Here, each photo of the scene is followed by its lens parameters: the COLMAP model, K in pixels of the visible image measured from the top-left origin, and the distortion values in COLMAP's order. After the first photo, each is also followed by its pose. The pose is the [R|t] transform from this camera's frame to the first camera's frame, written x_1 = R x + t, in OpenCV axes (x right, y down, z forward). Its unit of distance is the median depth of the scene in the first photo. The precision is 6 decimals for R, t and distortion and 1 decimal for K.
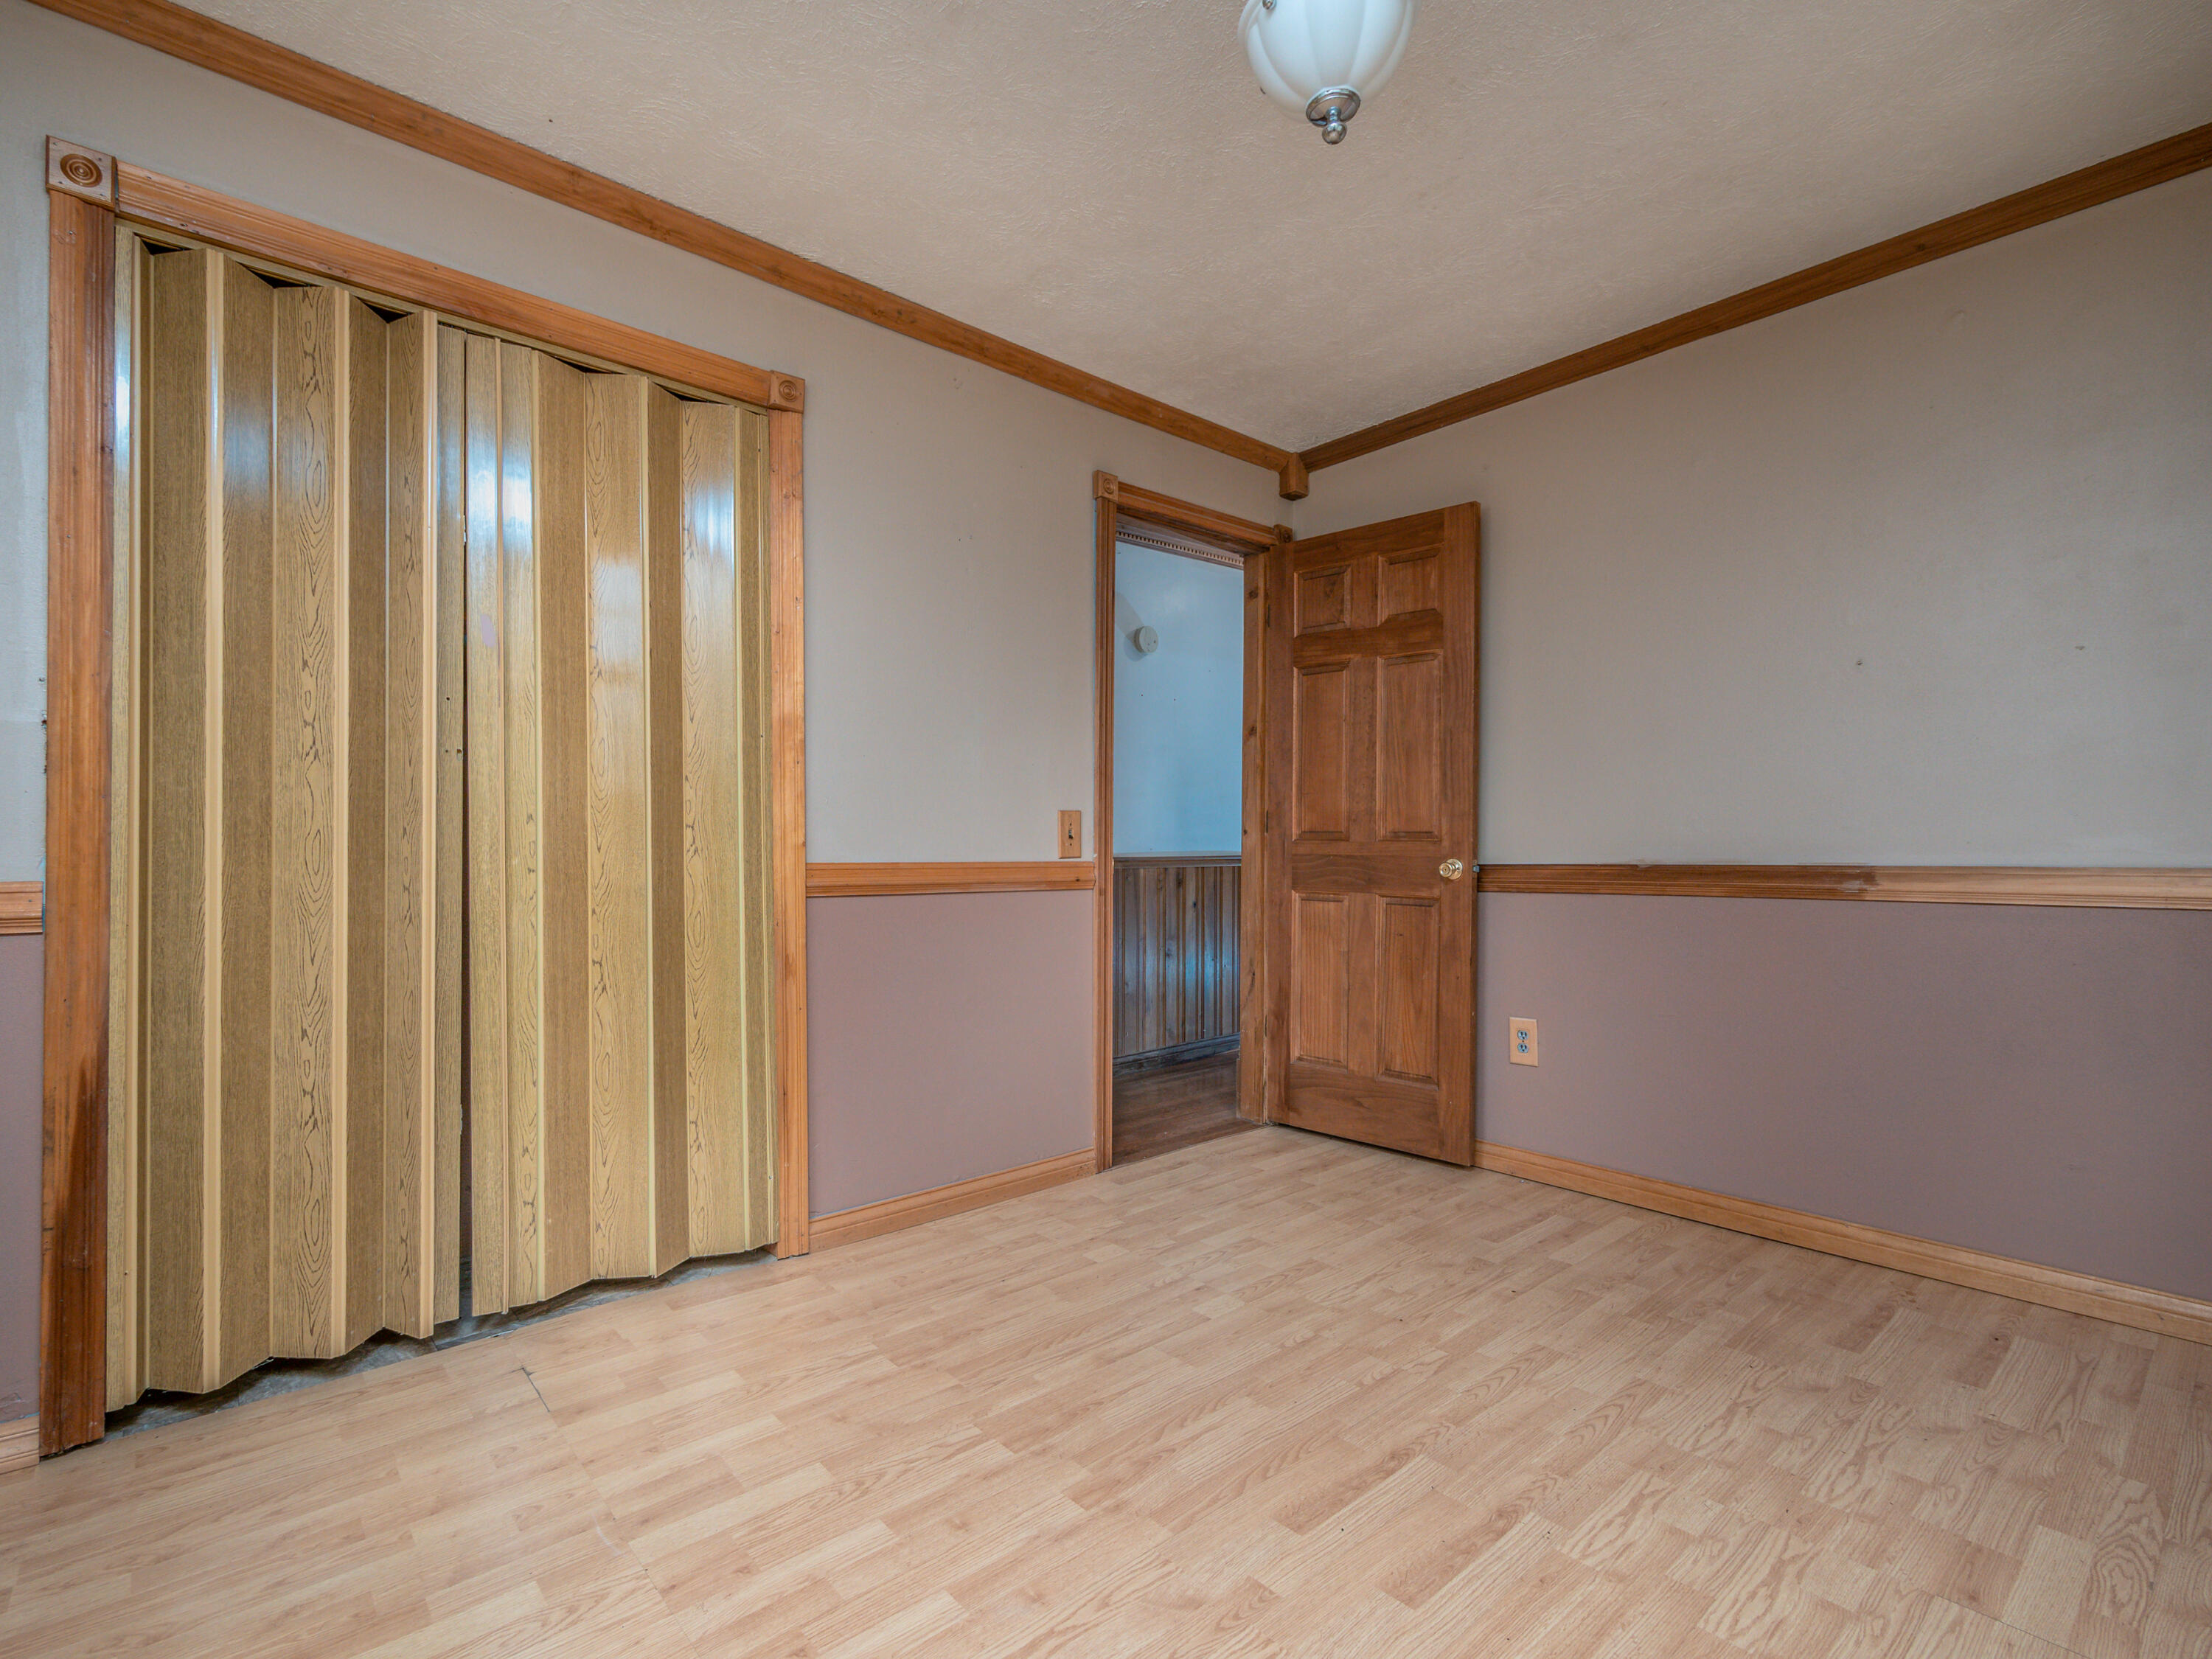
lens RADIAL K [[1052.8, 0, 1106.6], [0, 1052.8, 834.6], [0, 0, 1]] dist [-0.000889, -0.000561]
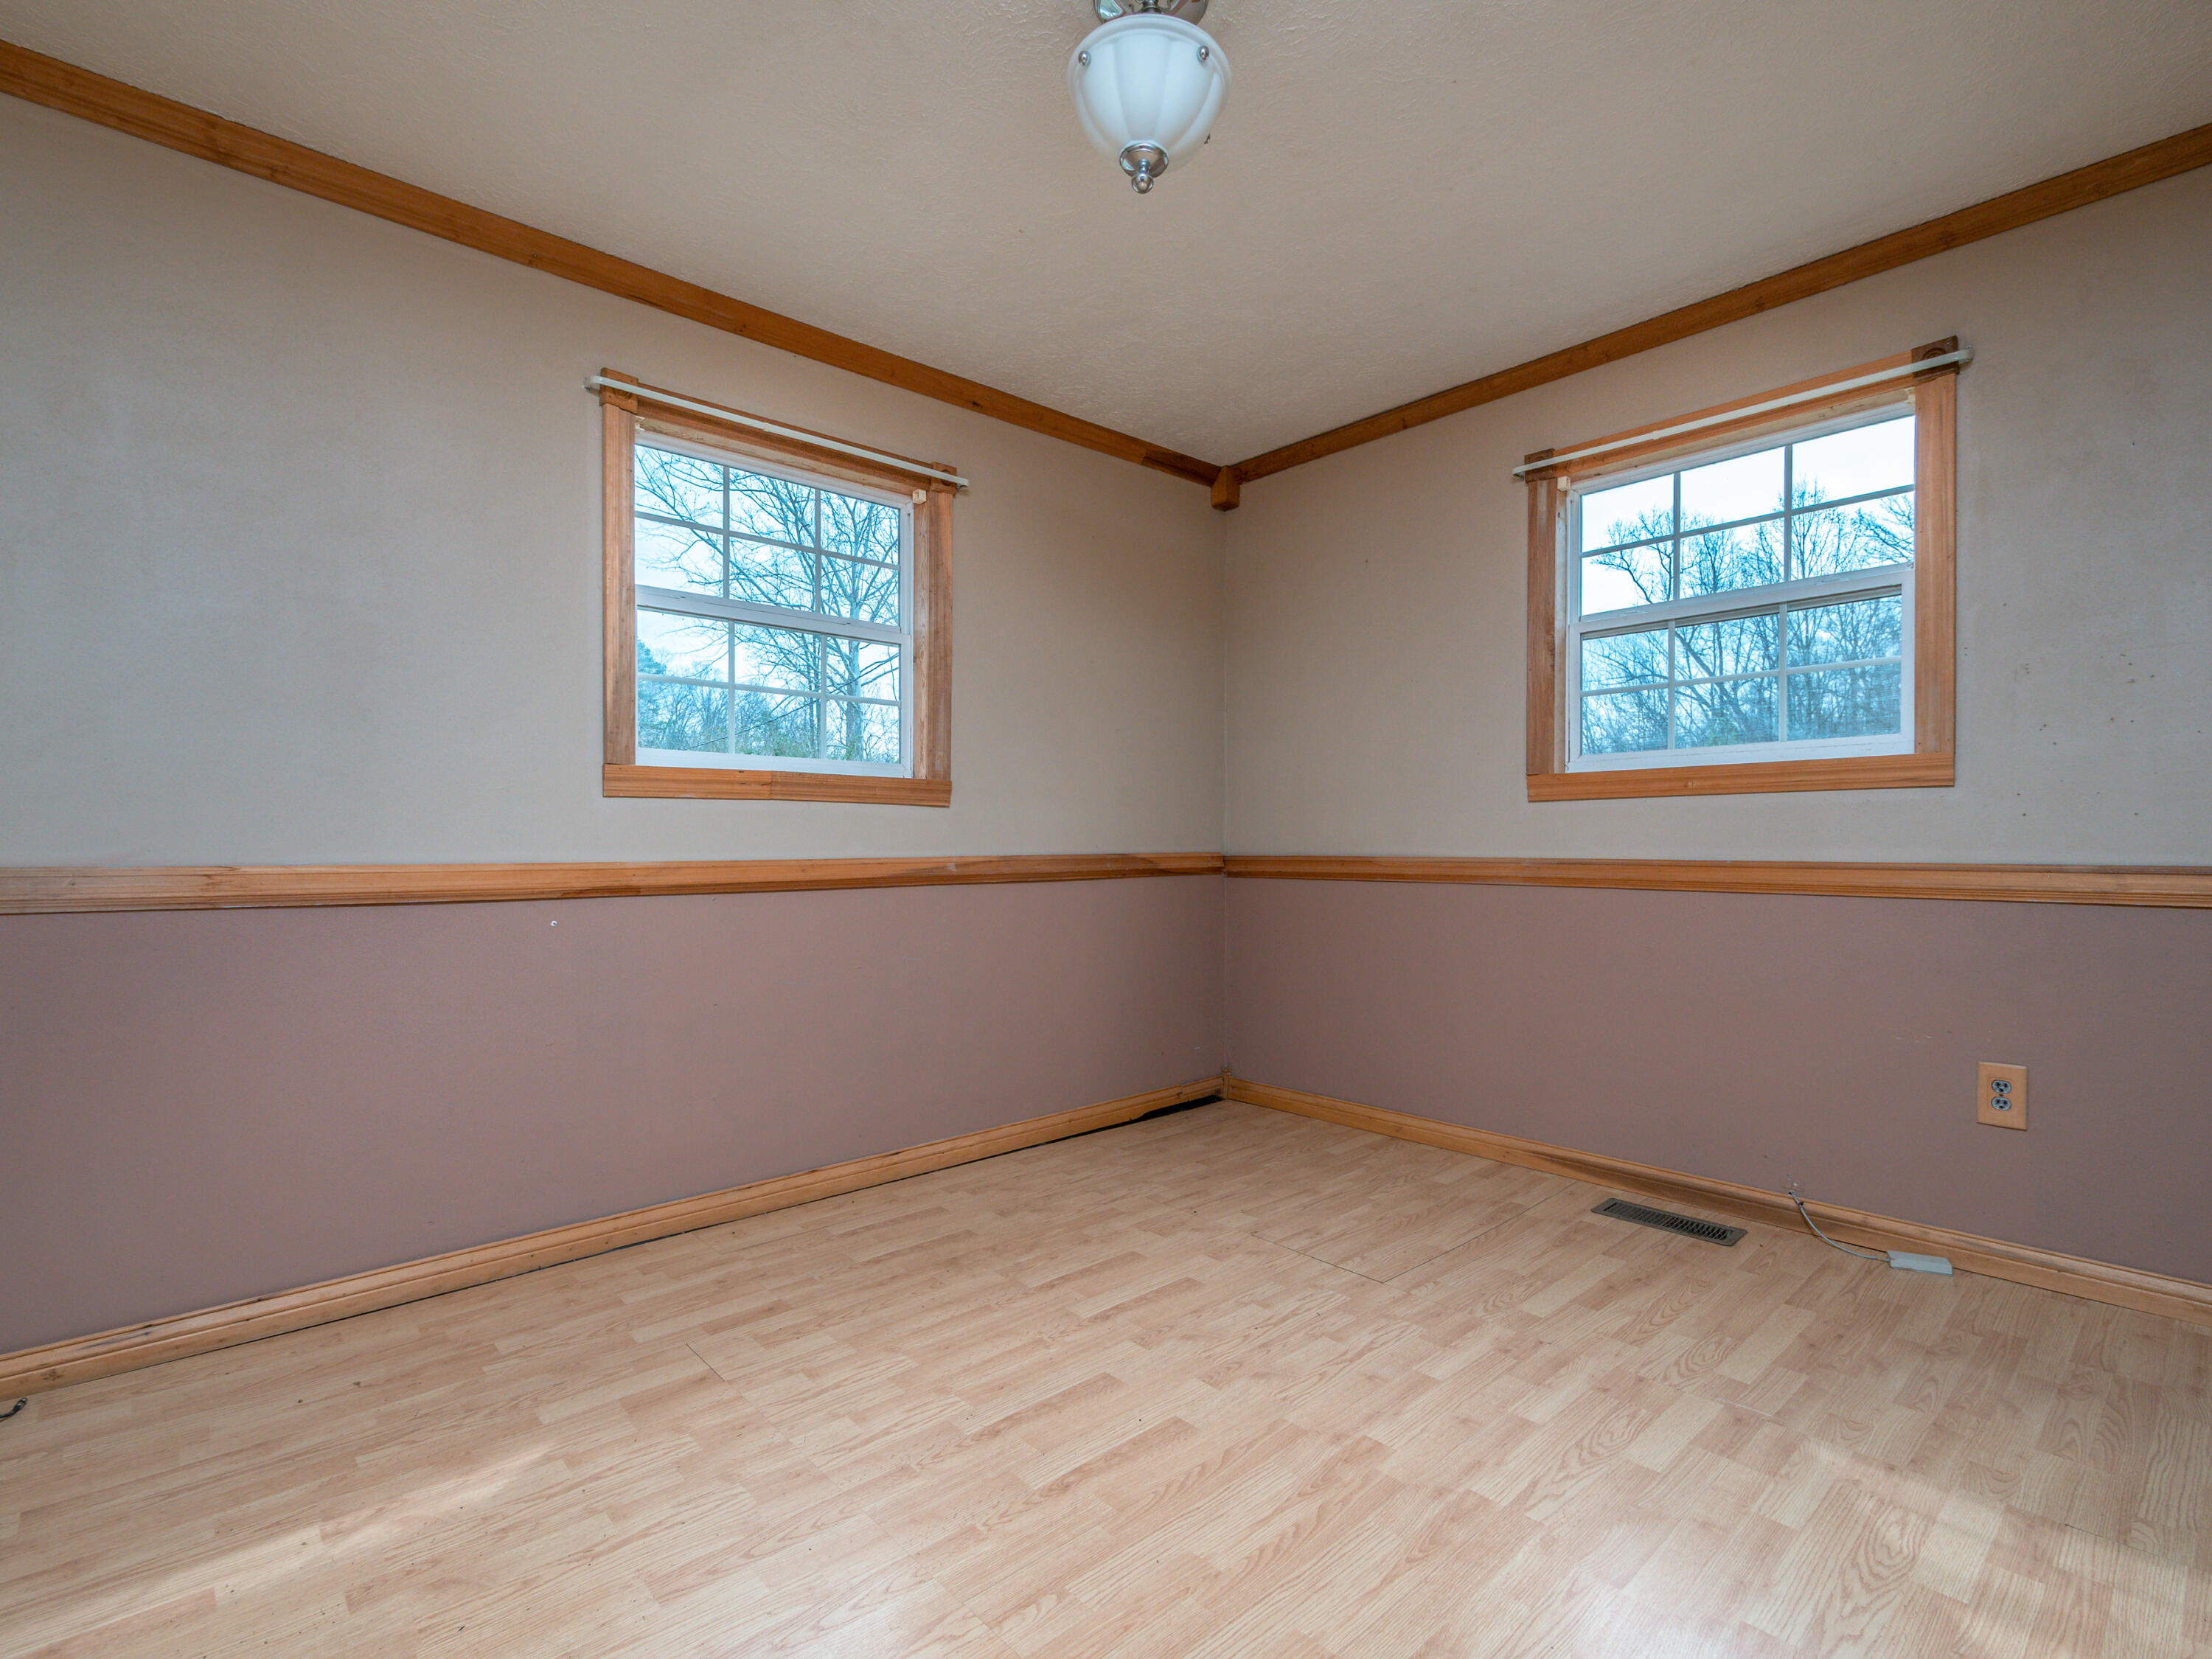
lens RADIAL K [[1052.8, 0, 1105.5], [0, 1052.8, 835.3], [0, 0, 1]] dist [-0.000889, -0.000561]
pose [[-0.999829, 0.002199, -0.018347, 0.260728], [0.002252, 0.999993, -0.002837, 0.008641], [0.018340, -0.002878, -0.999828, 2.004312]]
